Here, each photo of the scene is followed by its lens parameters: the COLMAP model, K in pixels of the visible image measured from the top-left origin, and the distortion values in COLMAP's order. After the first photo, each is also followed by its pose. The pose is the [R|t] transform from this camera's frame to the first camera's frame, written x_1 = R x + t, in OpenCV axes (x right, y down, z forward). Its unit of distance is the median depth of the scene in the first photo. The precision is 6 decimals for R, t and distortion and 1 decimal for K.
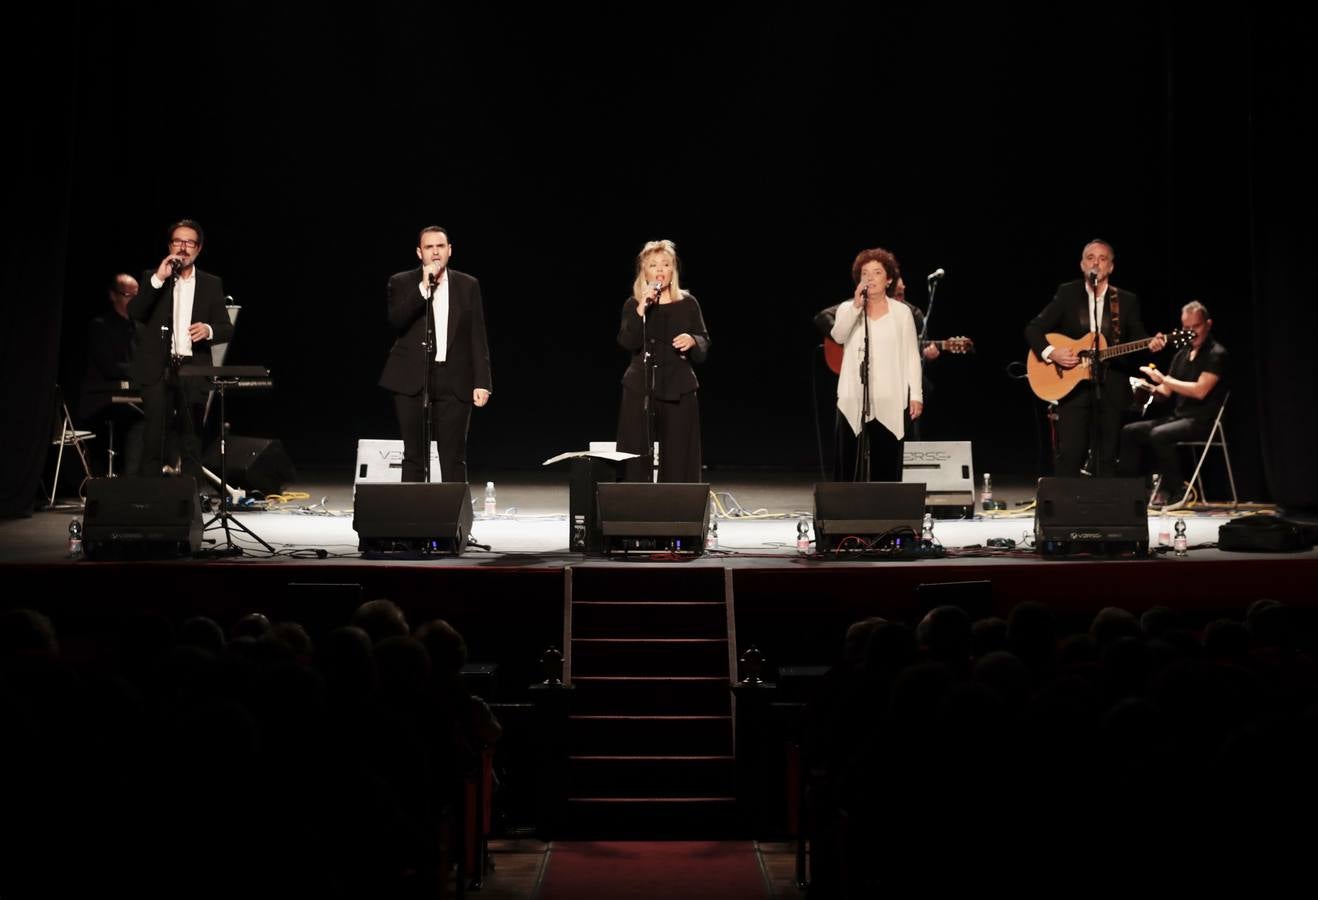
lens RADIAL K [[4742.2, 0, 659.0], [0, 4742.2, 450.0], [0, 0, 1]] dist [-0.072961, -2.441273]
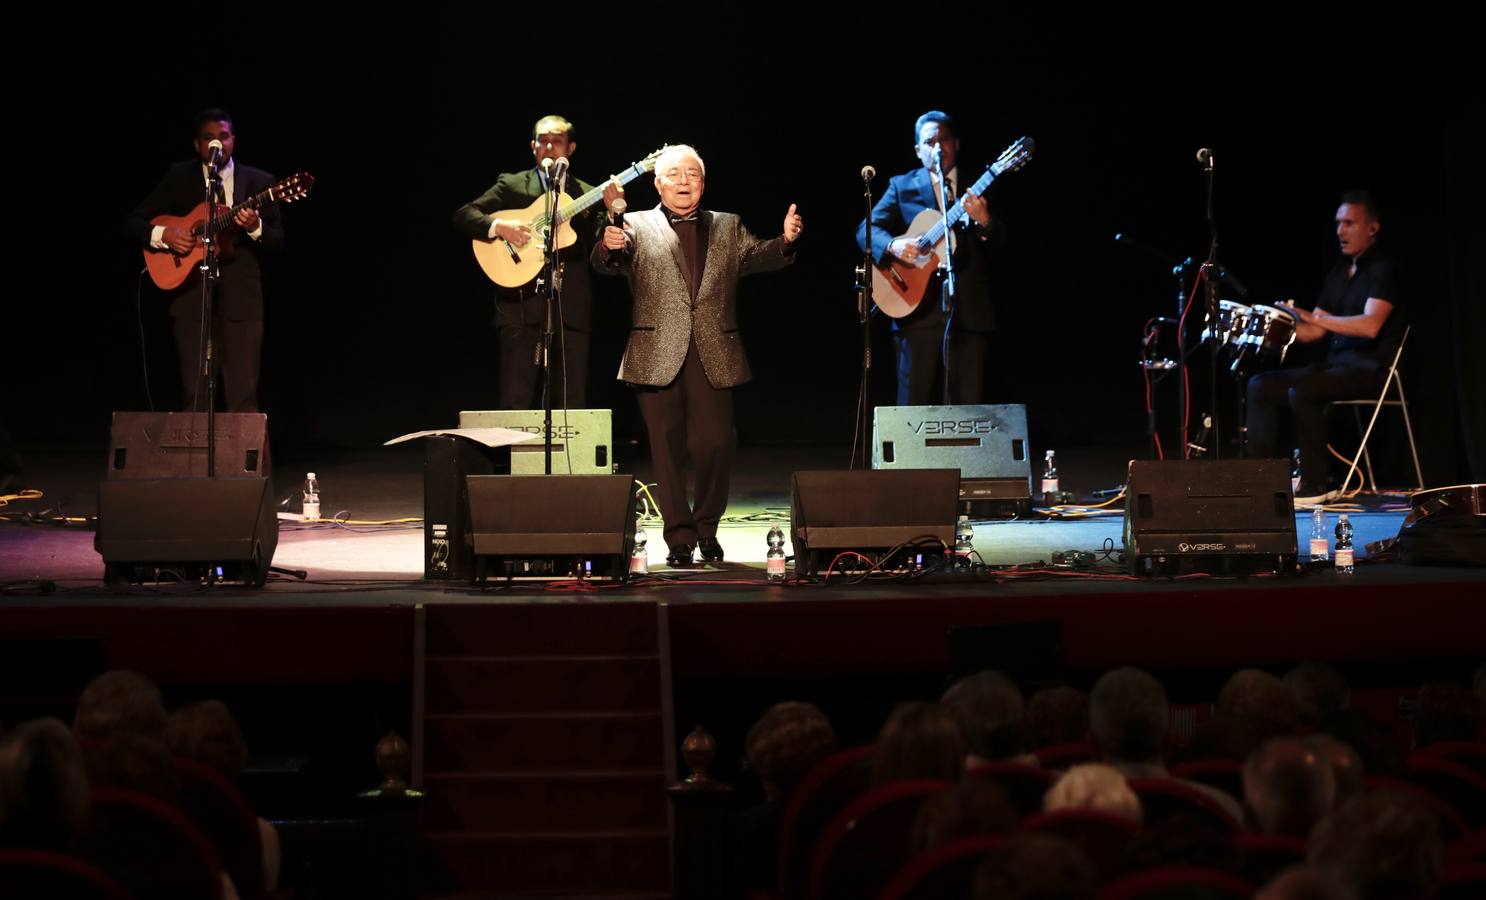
lens RADIAL K [[5124.2, 0, 740.6], [0, 5124.2, 370.8], [0, 0, 1]] dist [0.149428, 2.202645]
pose [[0.999806, -0.011224, 0.016212, 0.014034], [0.011125, 0.999919, 0.006230, -0.011723], [-0.016280, -0.006049, 0.999849, 0.281076]]
